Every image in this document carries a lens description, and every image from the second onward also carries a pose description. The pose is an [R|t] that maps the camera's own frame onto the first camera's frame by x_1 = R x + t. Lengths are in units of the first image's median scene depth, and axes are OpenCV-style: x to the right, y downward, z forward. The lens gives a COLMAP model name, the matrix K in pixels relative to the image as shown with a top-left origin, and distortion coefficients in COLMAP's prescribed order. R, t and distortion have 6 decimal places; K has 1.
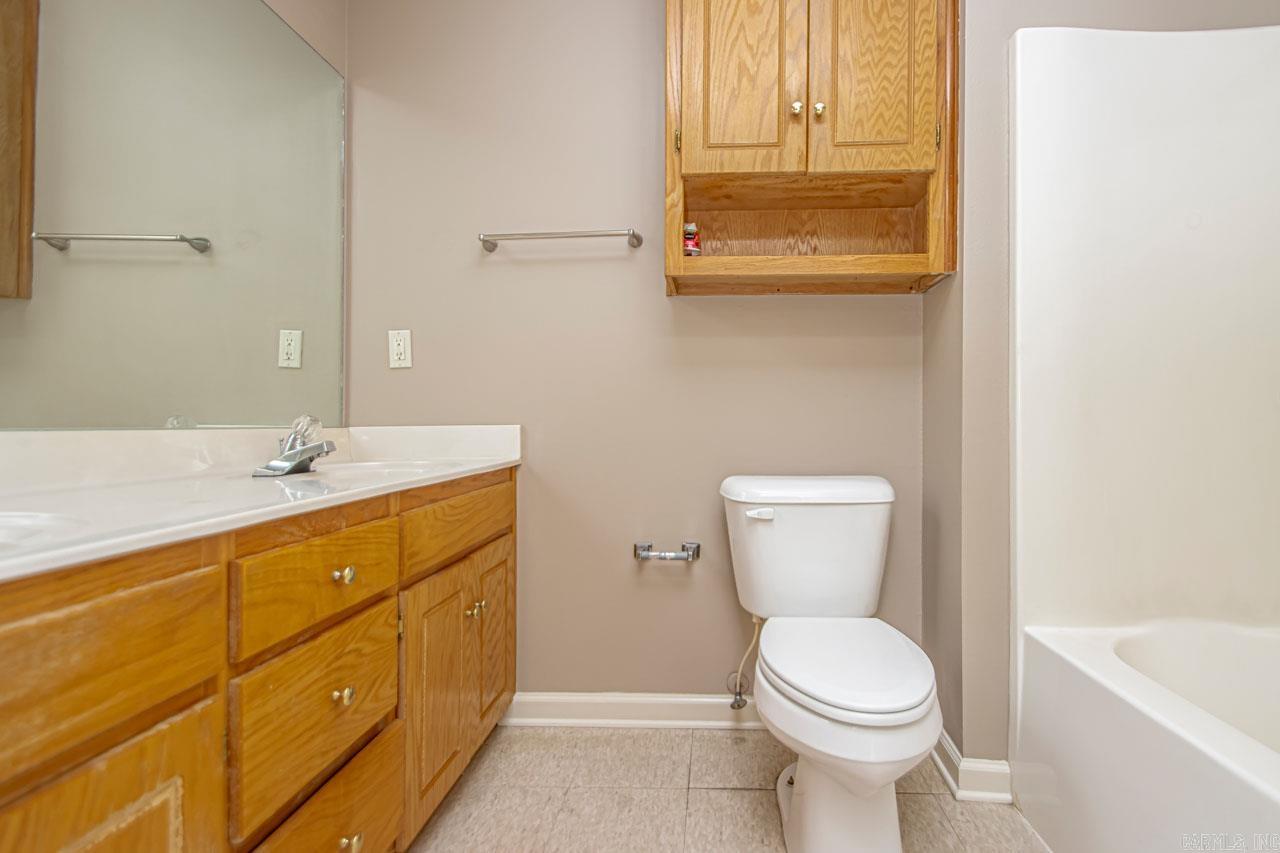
lens RADIAL K [[621.1, 0, 693.1], [0, 621.1, 418.6], [0, 0, 1]] dist [0.024898, -0.022309]
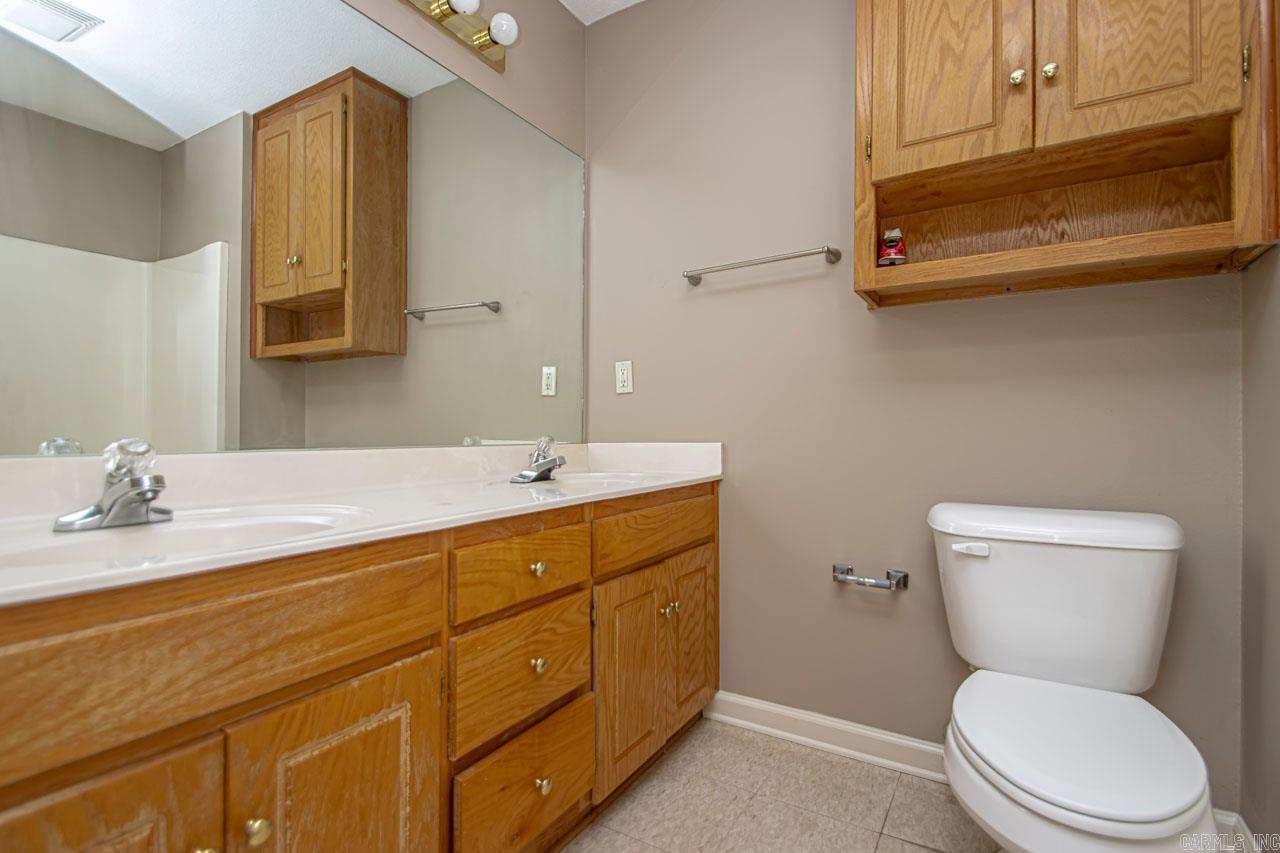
lens RADIAL K [[600.9, 0, 646.1], [0, 600.9, 423.0], [0, 0, 1]] dist [0.021169, -0.019124]
pose [[0.867406, -0.001067, -0.497601, 0.148959], [-0.000309, 0.999996, -0.002684, -0.024716], [0.497602, 0.002482, 0.867402, 0.035920]]
